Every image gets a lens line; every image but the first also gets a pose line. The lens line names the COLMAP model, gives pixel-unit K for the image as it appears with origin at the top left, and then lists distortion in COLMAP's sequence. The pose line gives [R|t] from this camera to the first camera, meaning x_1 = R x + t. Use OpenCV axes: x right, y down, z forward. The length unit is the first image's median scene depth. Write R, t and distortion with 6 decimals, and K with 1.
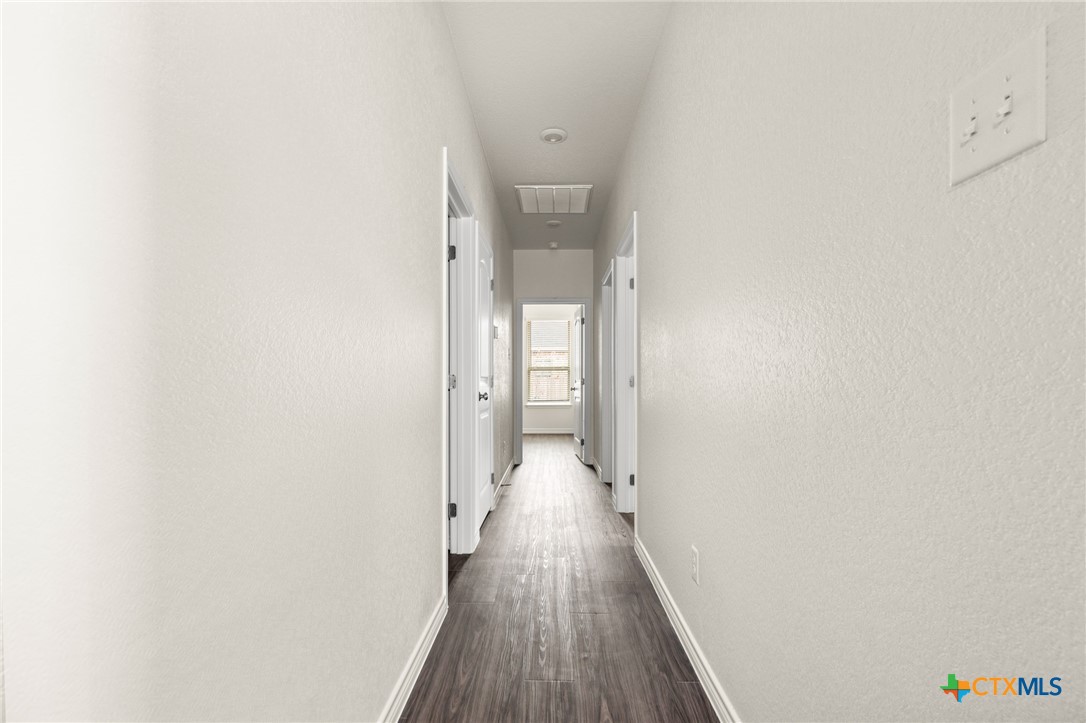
lens RADIAL K [[495.3, 0, 542.4], [0, 495.3, 366.9], [0, 0, 1]] dist [-0.008737, 0.001562]
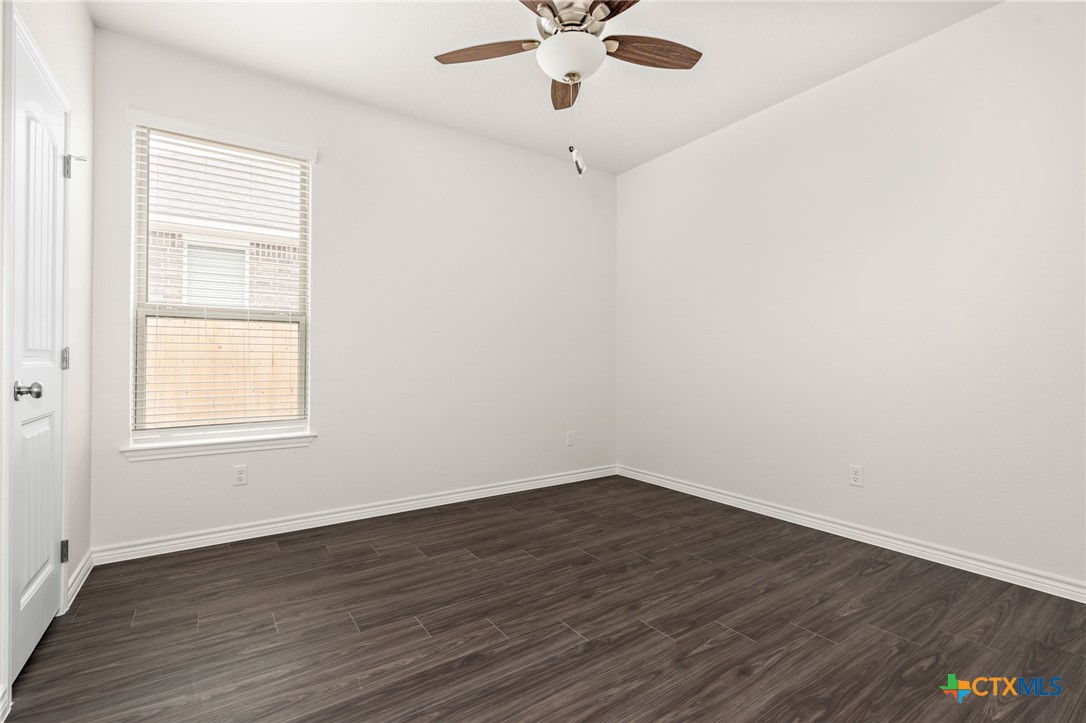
lens RADIAL K [[495.3, 0, 549.5], [0, 495.3, 358.8], [0, 0, 1]] dist [-0.008737, 0.001562]
pose [[0.801758, 0.007207, 0.597606, -0.006532], [-0.022505, 0.999582, 0.018140, 0.014561], [-0.597226, -0.027993, 0.801585, 0.464035]]
